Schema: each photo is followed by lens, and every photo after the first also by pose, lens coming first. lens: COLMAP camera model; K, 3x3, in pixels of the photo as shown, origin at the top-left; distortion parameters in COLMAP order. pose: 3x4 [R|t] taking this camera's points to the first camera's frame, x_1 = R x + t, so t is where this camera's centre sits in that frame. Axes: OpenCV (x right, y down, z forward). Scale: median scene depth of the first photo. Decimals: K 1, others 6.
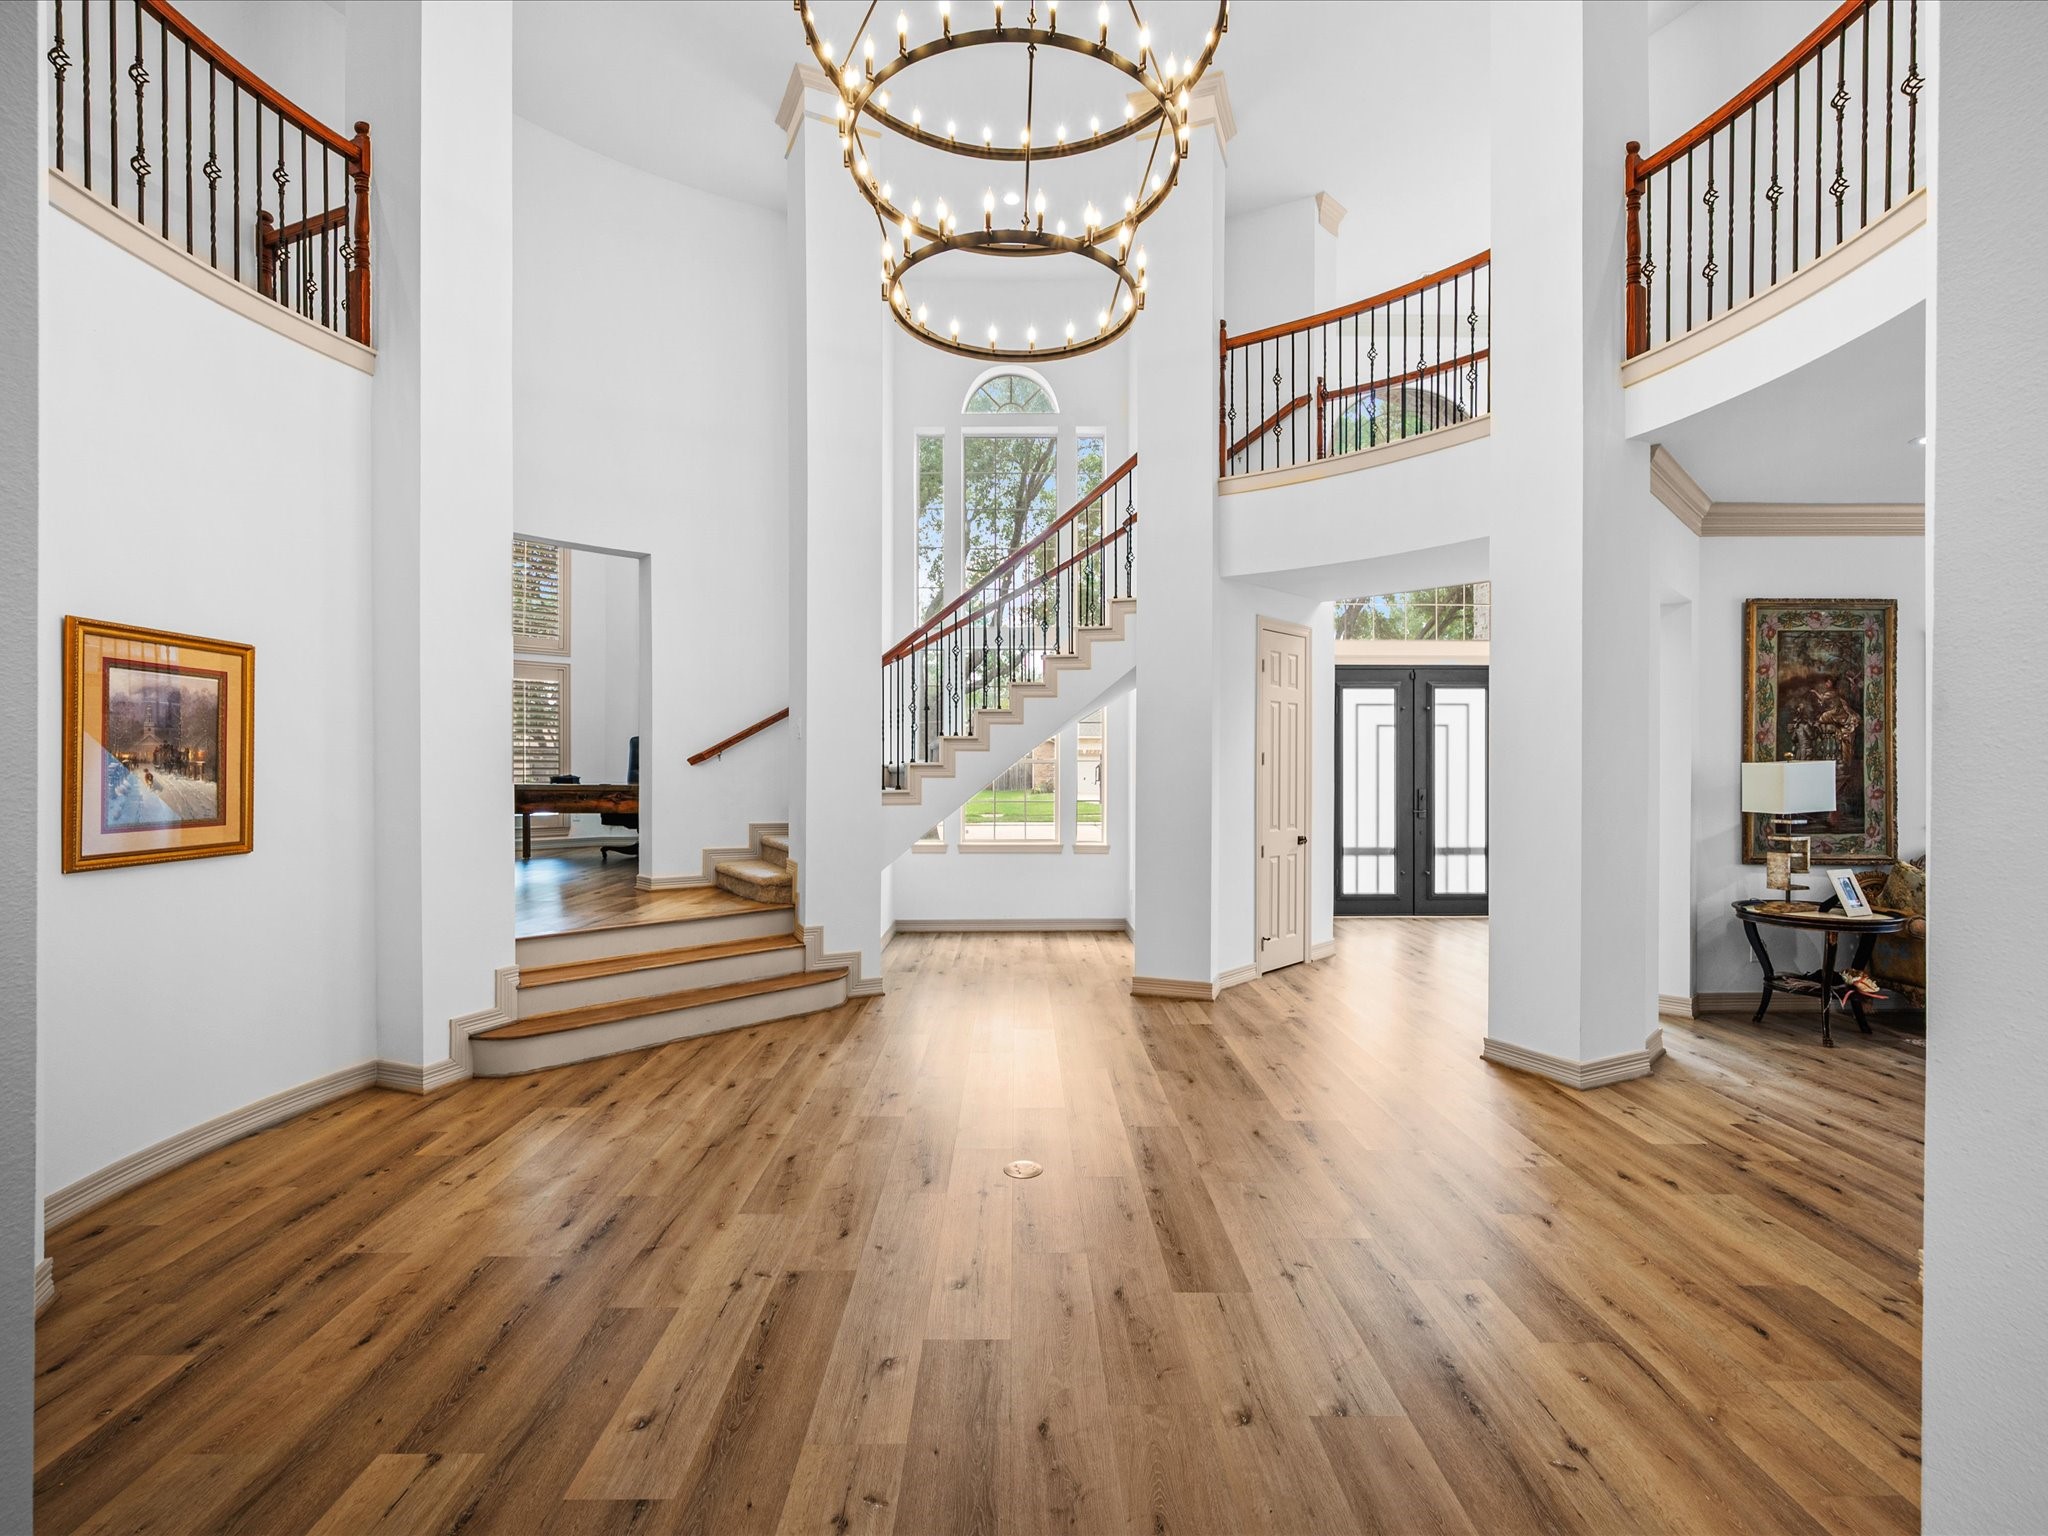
lens RADIAL K [[946.0, 0, 1024.0], [0, 946.0, 768.0], [0, 0, 1]] dist [-0.013617, 0.000487]
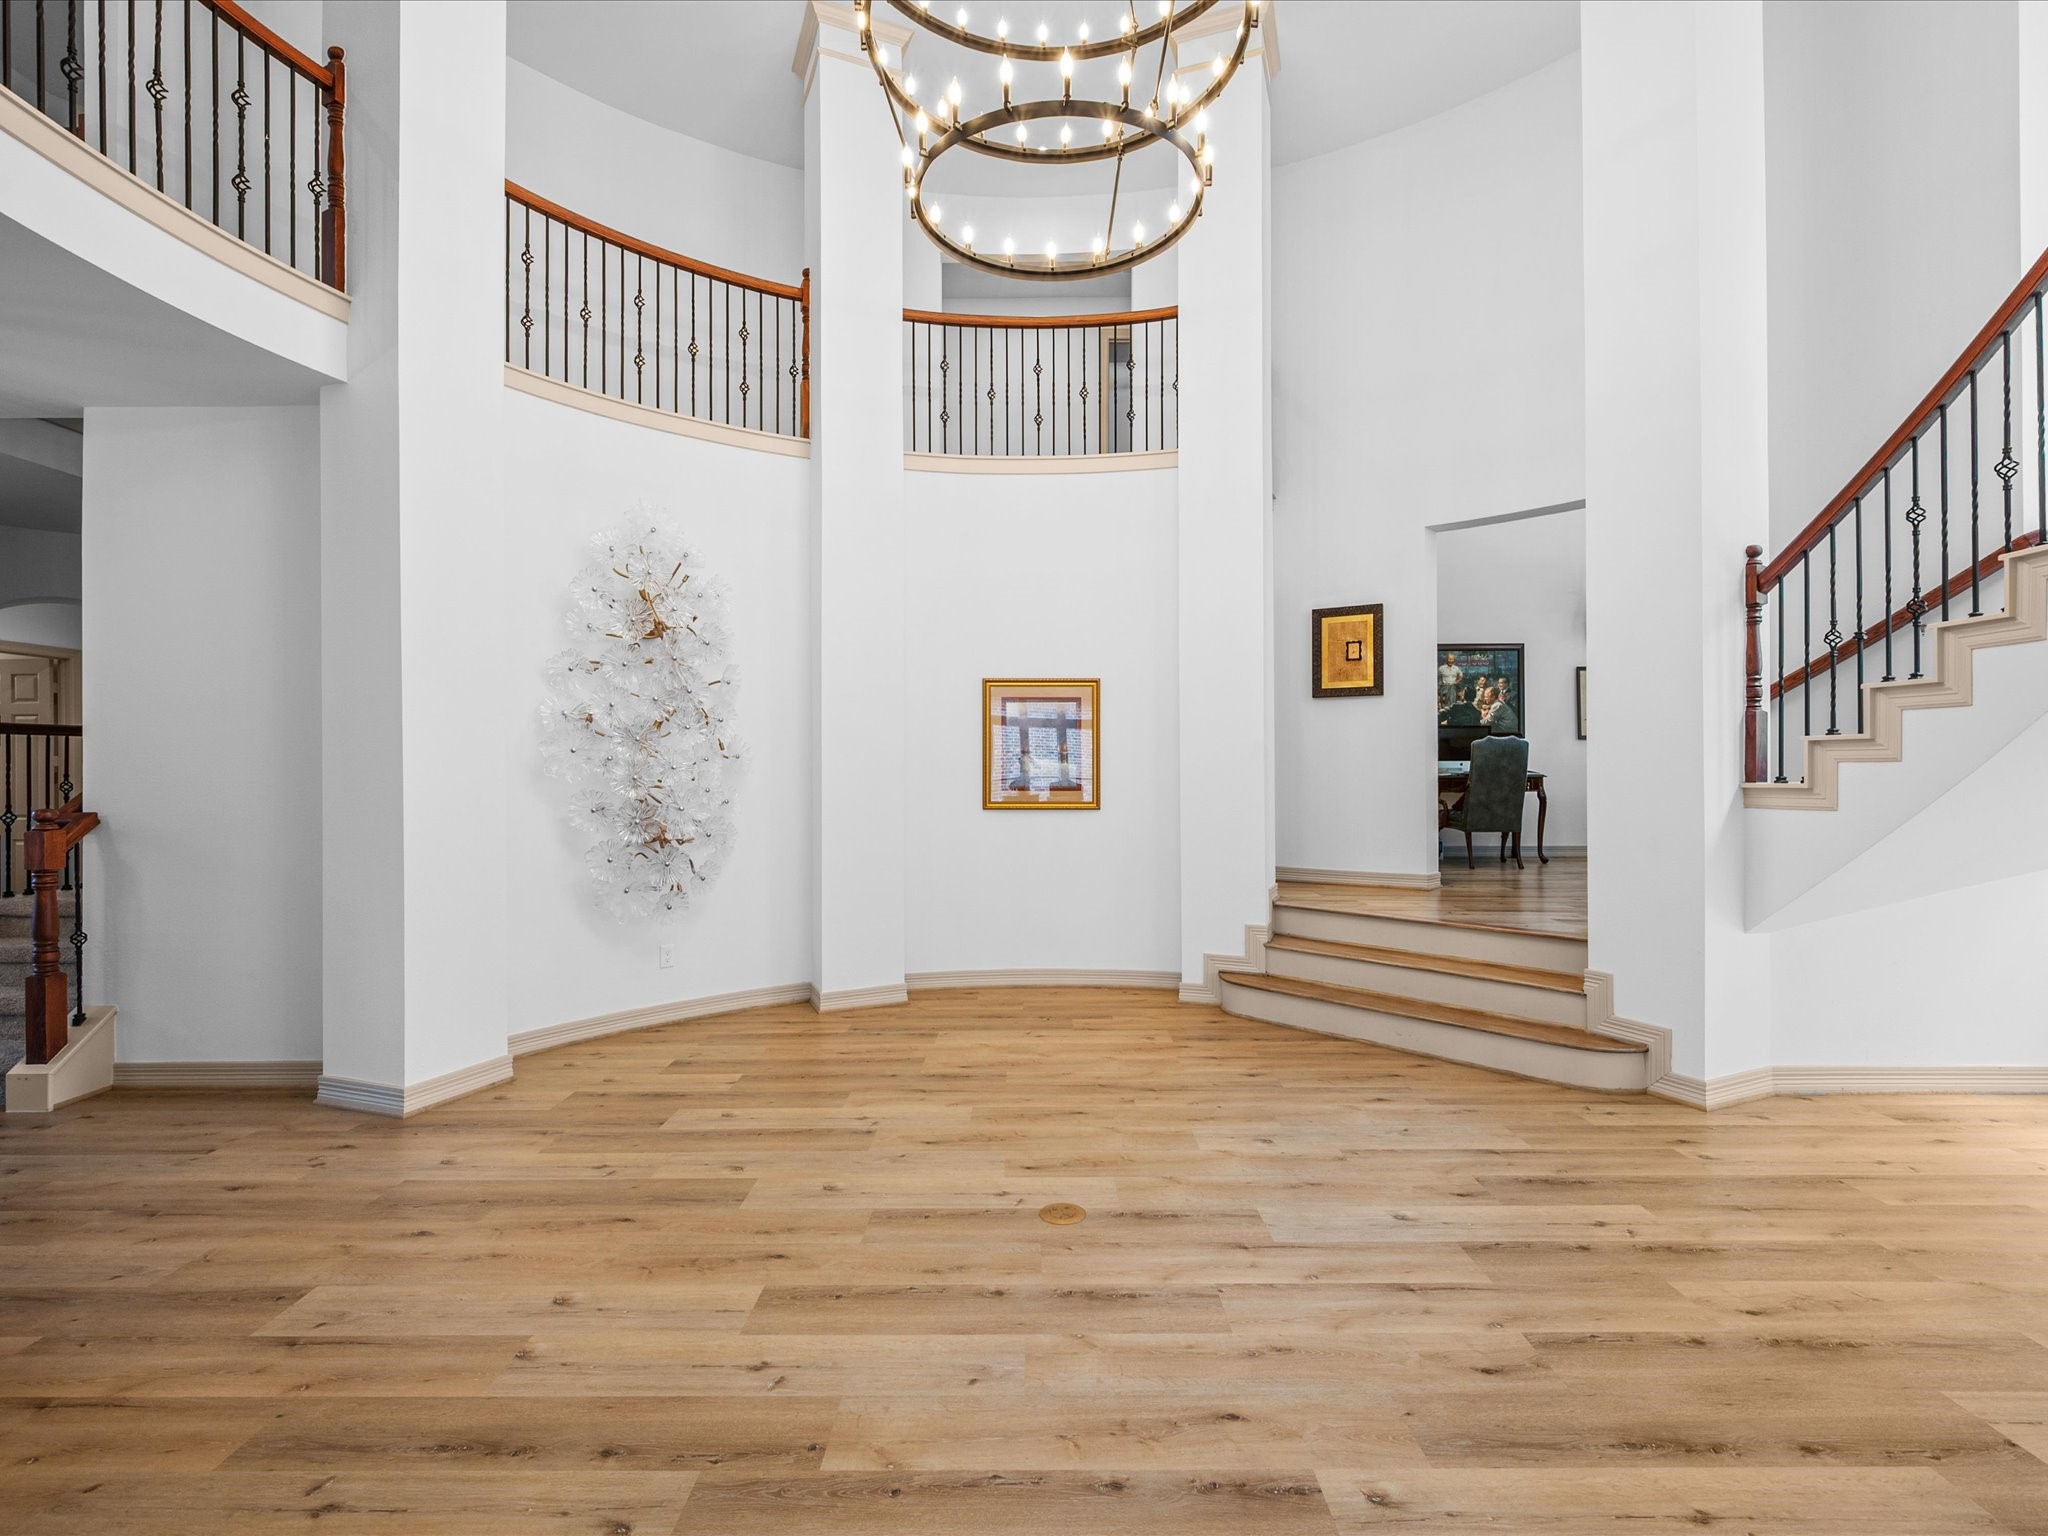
lens RADIAL K [[946.0, 0, 1024.0], [0, 946.0, 768.0], [0, 0, 1]] dist [-0.013617, 0.000487]
pose [[-0.005142, -0.000753, -0.999986, 0.950685], [-0.003303, 0.999994, -0.000736, 0.026858], [0.999981, 0.003299, -0.005145, 1.081673]]
